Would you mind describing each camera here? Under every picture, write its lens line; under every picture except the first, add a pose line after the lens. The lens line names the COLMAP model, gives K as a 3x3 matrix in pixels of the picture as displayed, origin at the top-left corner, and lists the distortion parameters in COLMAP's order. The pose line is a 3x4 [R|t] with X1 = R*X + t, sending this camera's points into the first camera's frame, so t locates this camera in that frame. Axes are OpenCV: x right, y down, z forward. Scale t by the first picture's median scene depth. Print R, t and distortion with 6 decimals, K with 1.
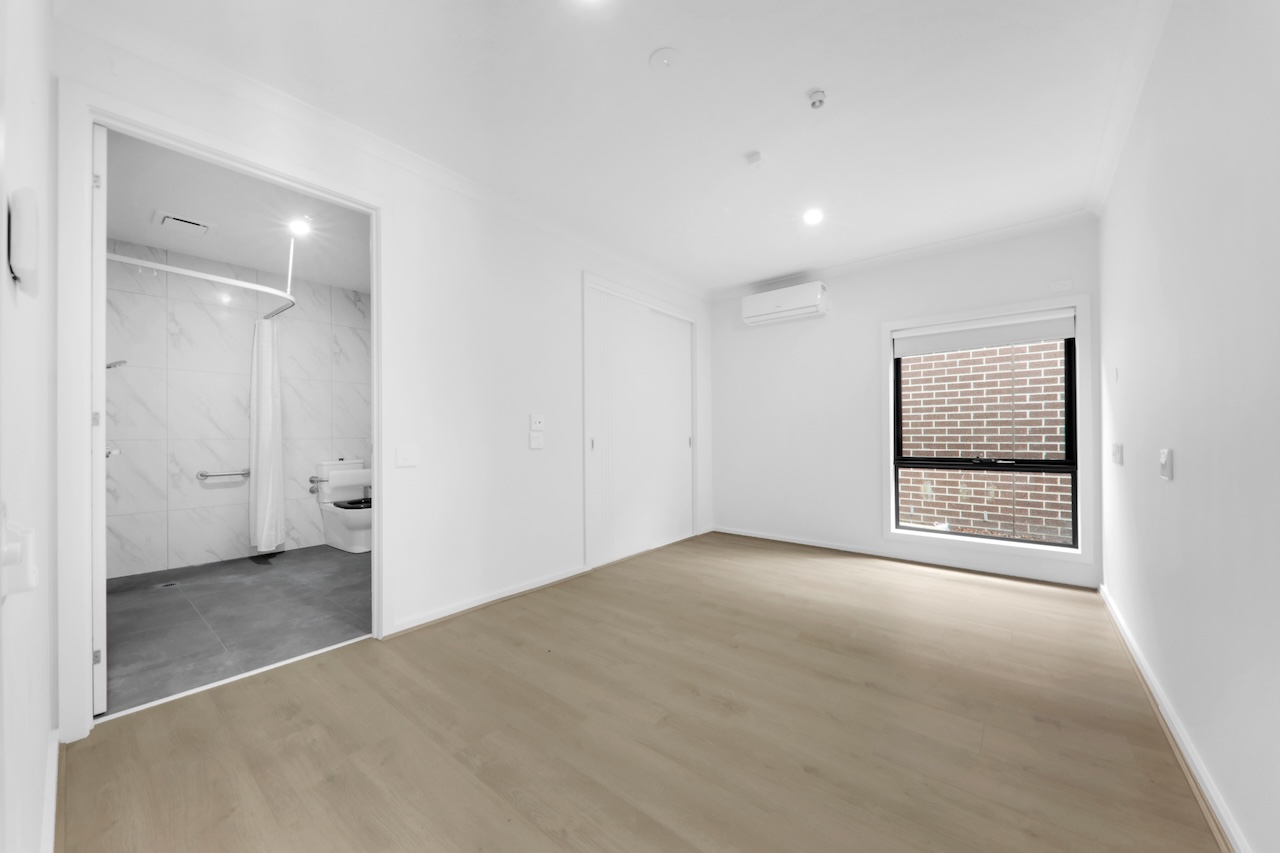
lens RADIAL K [[469.5, 0, 640.0], [0, 469.5, 426.5], [0, 0, 1]] dist [-0.002040, -0.000327]
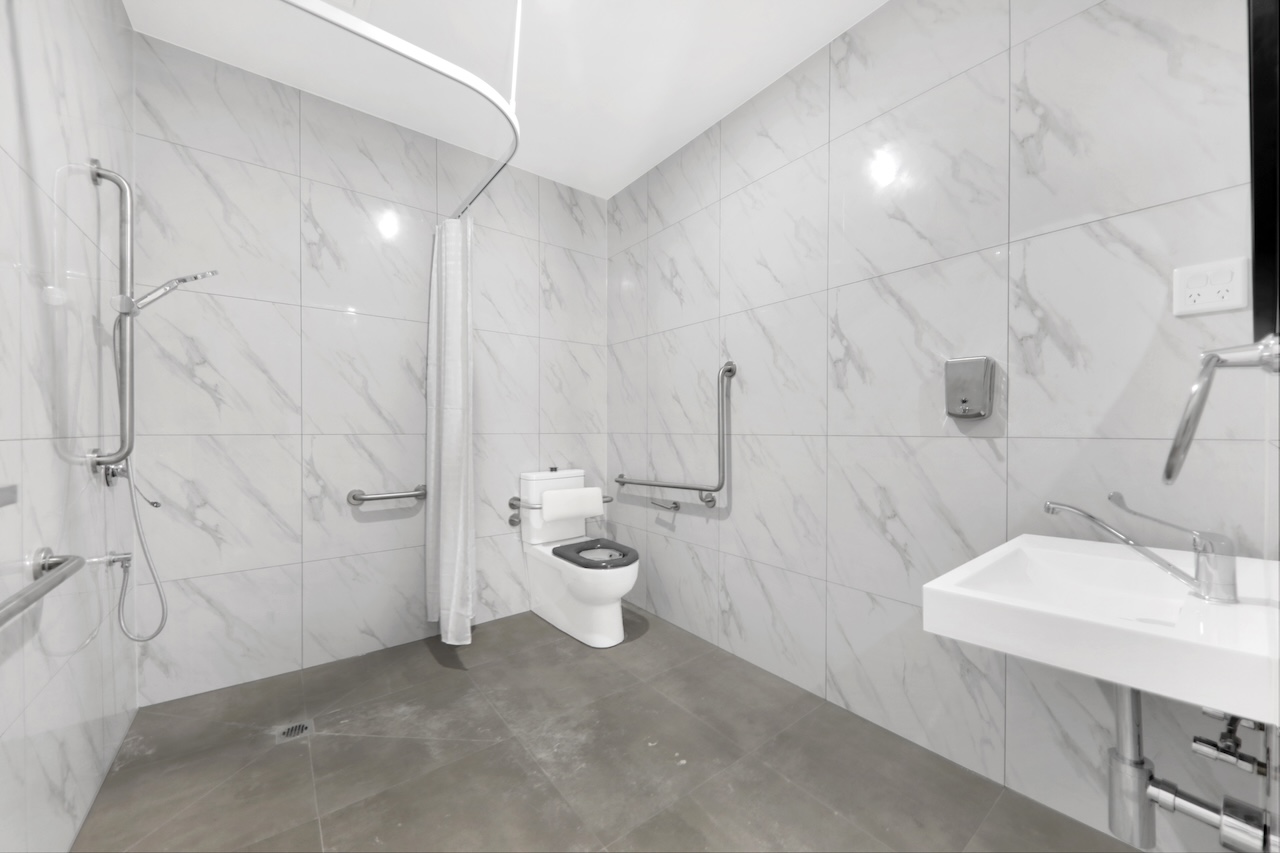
lens RADIAL K [[507.2, 0, 640.0], [0, 507.2, 426.5], [0, 0, 1]] dist [0.010672, -0.000072]
pose [[0.966942, 0.006251, -0.254920, -0.427776], [-0.003791, 0.999941, 0.010140, 0.010697], [0.254969, -0.008839, 0.966909, 0.473136]]
